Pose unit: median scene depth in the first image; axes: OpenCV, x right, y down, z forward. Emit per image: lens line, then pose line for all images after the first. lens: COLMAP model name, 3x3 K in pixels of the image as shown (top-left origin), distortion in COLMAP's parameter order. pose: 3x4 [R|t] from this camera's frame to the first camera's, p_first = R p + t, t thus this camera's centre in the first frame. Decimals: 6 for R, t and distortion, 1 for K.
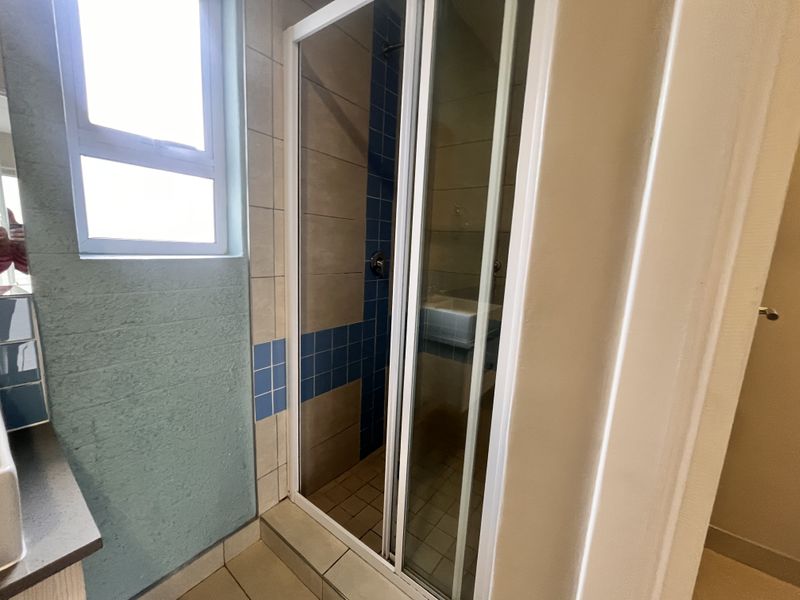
lens RADIAL K [[322.9, 0, 397.7], [0, 322.9, 299.9], [0, 0, 1]] dist [-0.003766, -0.000359]
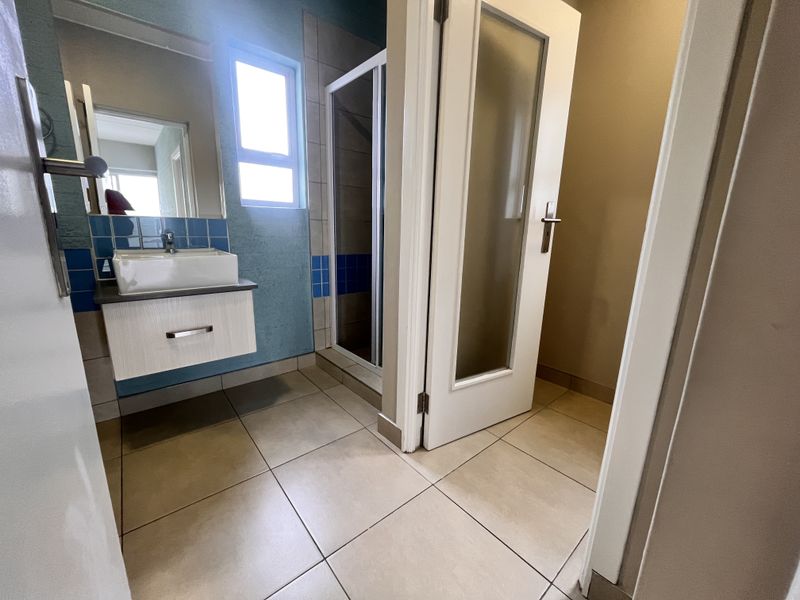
lens RADIAL K [[322.9, 0, 397.7], [0, 322.9, 299.9], [0, 0, 1]] dist [-0.003766, -0.000359]
pose [[0.976734, 0.029048, -0.212480, 0.443740], [-0.016941, 0.998139, 0.058582, 0.265819], [0.213786, -0.053619, 0.975408, -0.735468]]
